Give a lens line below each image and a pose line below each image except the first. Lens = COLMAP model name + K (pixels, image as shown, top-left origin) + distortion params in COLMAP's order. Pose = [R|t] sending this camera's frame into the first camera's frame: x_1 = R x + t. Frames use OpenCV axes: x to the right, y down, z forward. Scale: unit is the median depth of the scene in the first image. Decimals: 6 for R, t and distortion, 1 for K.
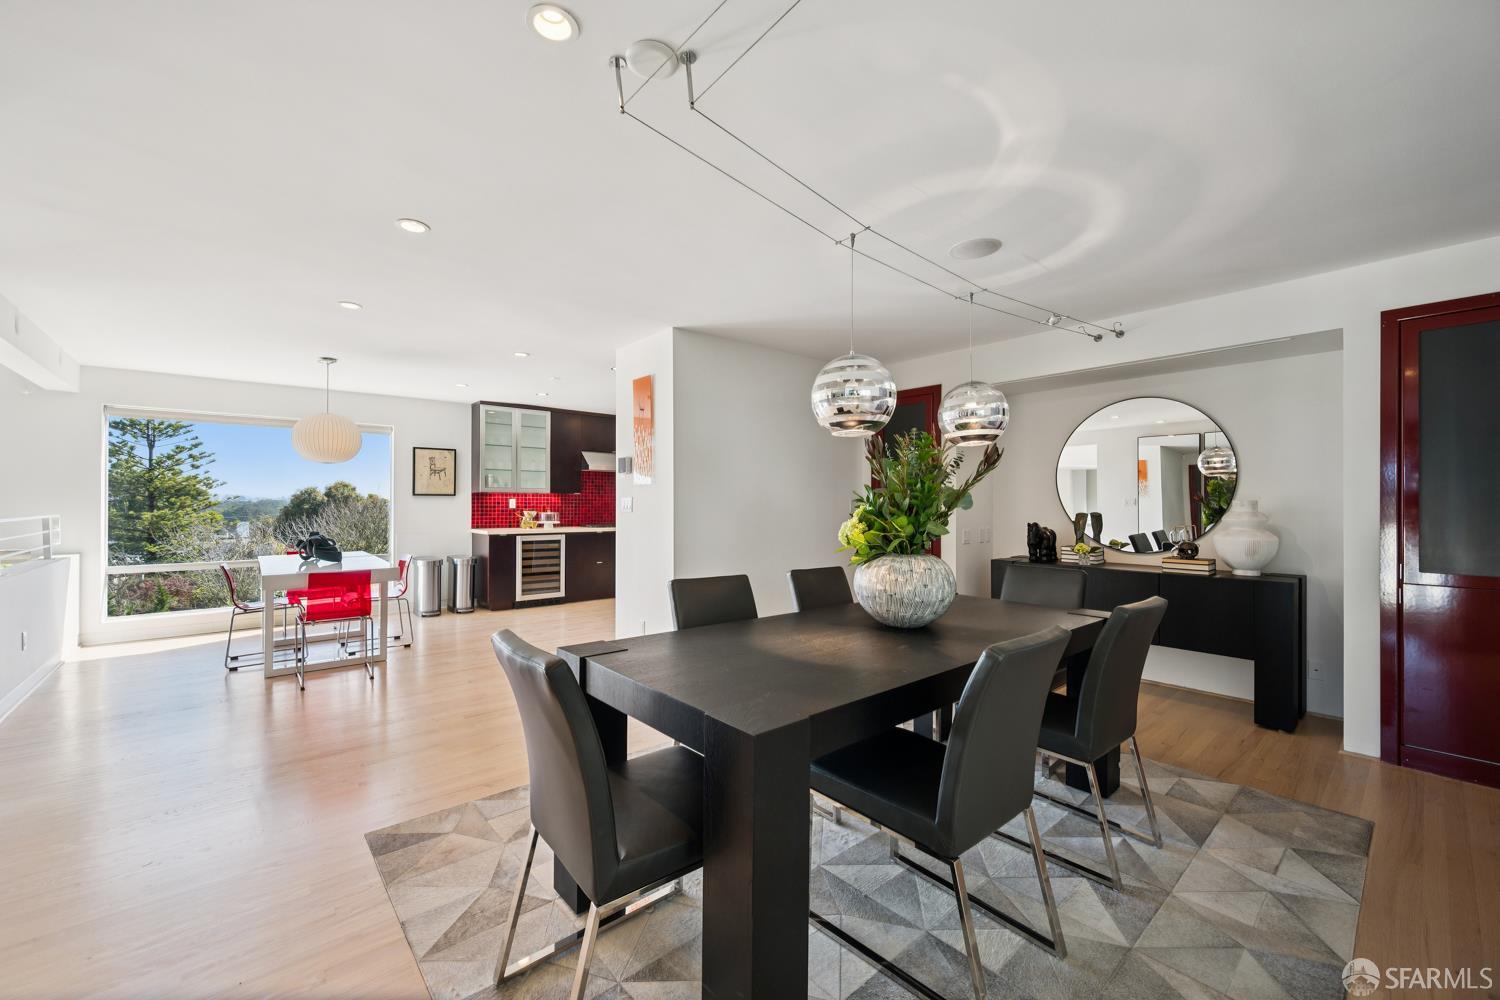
lens RADIAL K [[597.3, 0, 739.3], [0, 597.3, 500.9], [0, 0, 1]] dist [-0.002478, -0.000437]
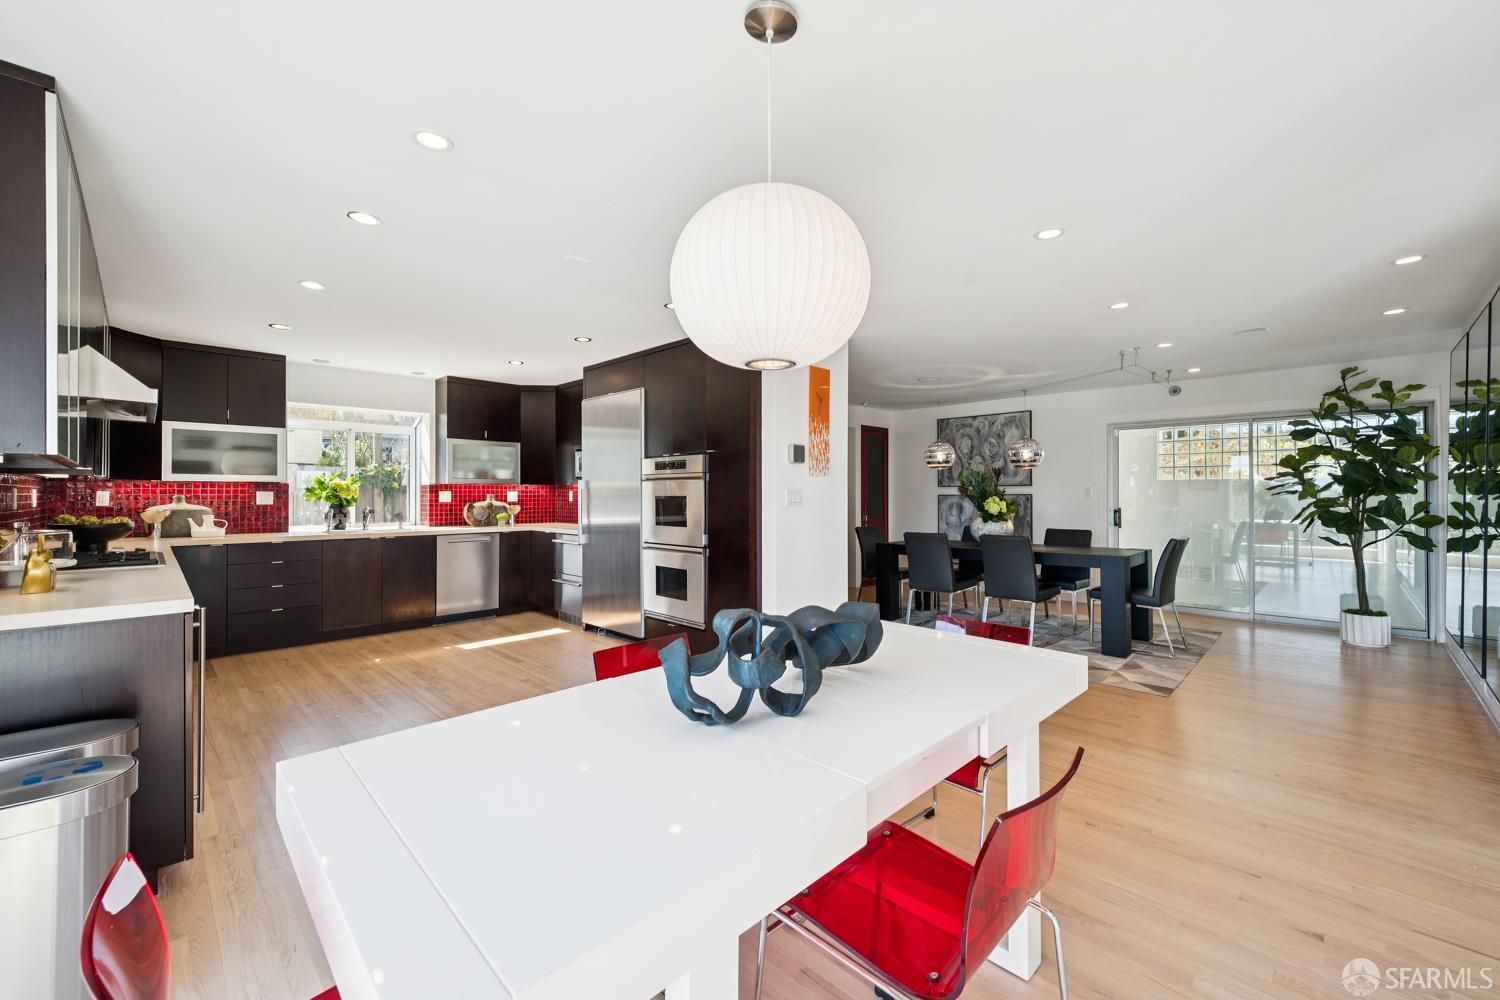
lens RADIAL K [[597.3, 0, 750.6], [0, 597.3, 489.5], [0, 0, 1]] dist [-0.002478, -0.000437]
pose [[-0.081135, 0.002874, 0.996699, -0.644484], [-0.004045, 0.999987, -0.003213, -0.001938], [-0.996695, -0.004293, -0.081122, 0.681912]]
